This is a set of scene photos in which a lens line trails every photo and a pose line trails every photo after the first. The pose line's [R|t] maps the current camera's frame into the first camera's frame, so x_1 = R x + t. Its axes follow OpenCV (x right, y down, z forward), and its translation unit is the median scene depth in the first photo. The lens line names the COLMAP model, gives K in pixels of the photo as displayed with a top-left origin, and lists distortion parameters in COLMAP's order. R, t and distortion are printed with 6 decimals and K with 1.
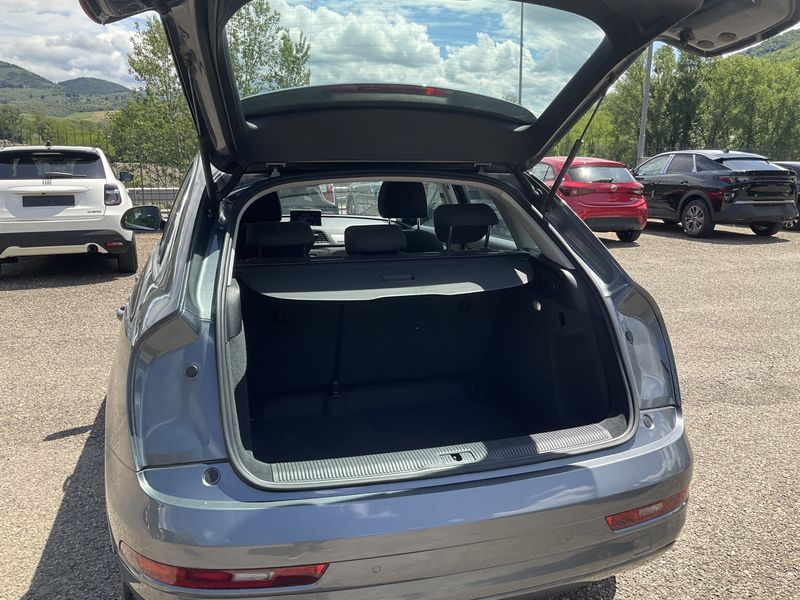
lens RADIAL K [[661.9, 0, 396.8], [0, 661.9, 300.1], [0, 0, 1]] dist [0.094406, -0.160155]
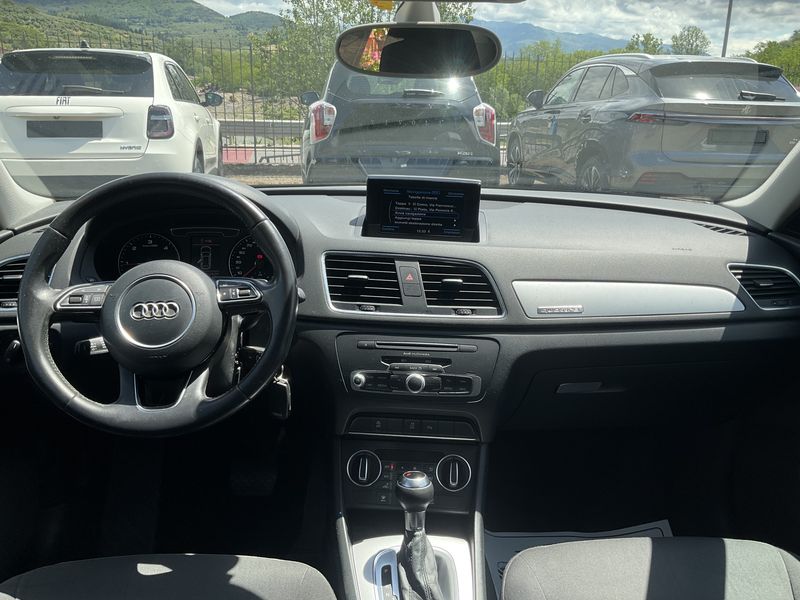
lens RADIAL K [[682.8, 0, 385.1], [0, 682.8, 299.8], [0, 0, 1]] dist [-0.021771, -0.001108]
pose [[0.971350, 0.083287, -0.222583, -0.048196], [-0.064262, 0.993738, 0.091405, -0.061004], [0.228802, -0.074483, 0.970619, 0.402851]]
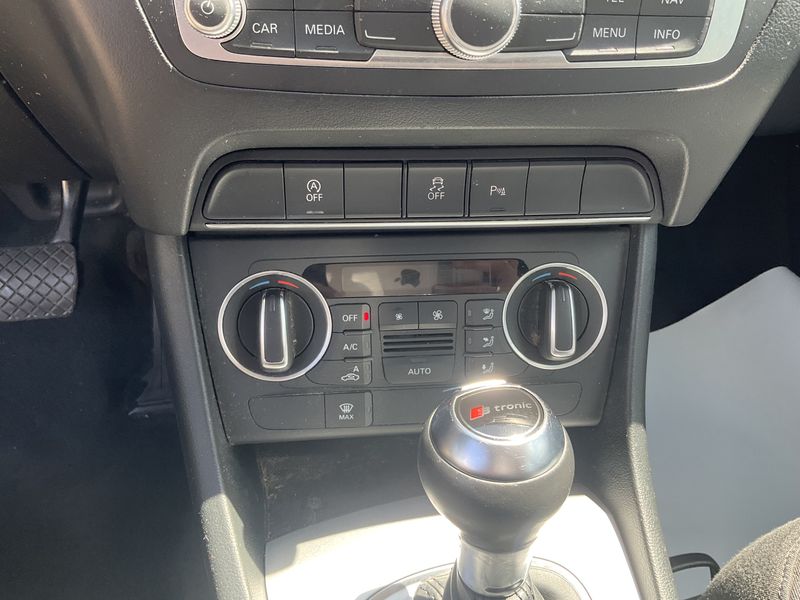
lens RADIAL K [[668.8, 0, 399.1], [0, 668.8, 298.0], [0, 0, 1]] dist [0.041092, -0.091824]
pose [[0.997413, 0.071851, -0.002381, -0.074278], [-0.061016, 0.863583, 0.500501, -0.035645], [0.038018, -0.499061, 0.865733, 0.505092]]
